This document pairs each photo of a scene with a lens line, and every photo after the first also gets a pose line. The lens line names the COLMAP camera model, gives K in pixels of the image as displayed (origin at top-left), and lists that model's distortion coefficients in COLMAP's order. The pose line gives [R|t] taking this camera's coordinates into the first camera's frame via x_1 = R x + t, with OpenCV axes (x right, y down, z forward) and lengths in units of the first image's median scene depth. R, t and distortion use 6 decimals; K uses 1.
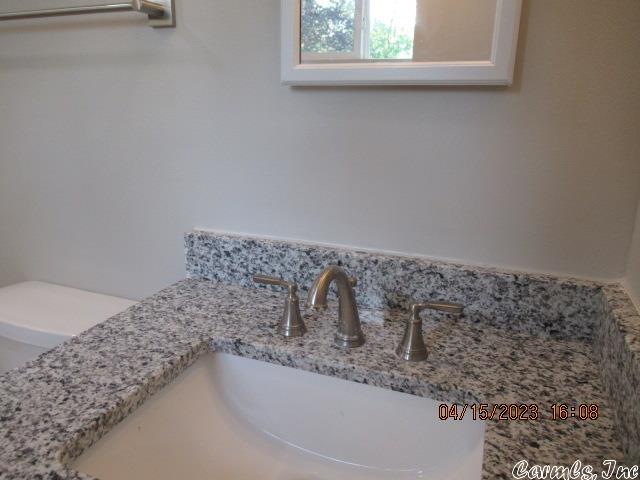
lens RADIAL K [[481.9, 0, 319.2], [0, 481.9, 239.8], [0, 0, 1]] dist [0.003979, -0.002936]
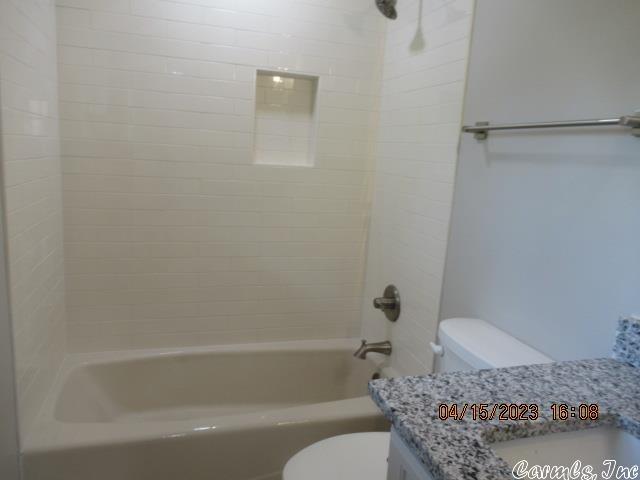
lens RADIAL K [[481.9, 0, 319.3], [0, 481.9, 239.2], [0, 0, 1]] dist [0.003979, -0.002936]
pose [[0.626713, 0.165199, -0.761538, 0.121852], [-0.266533, 0.963771, -0.010276, 0.011568], [0.732251, 0.209415, 0.648039, -0.303445]]
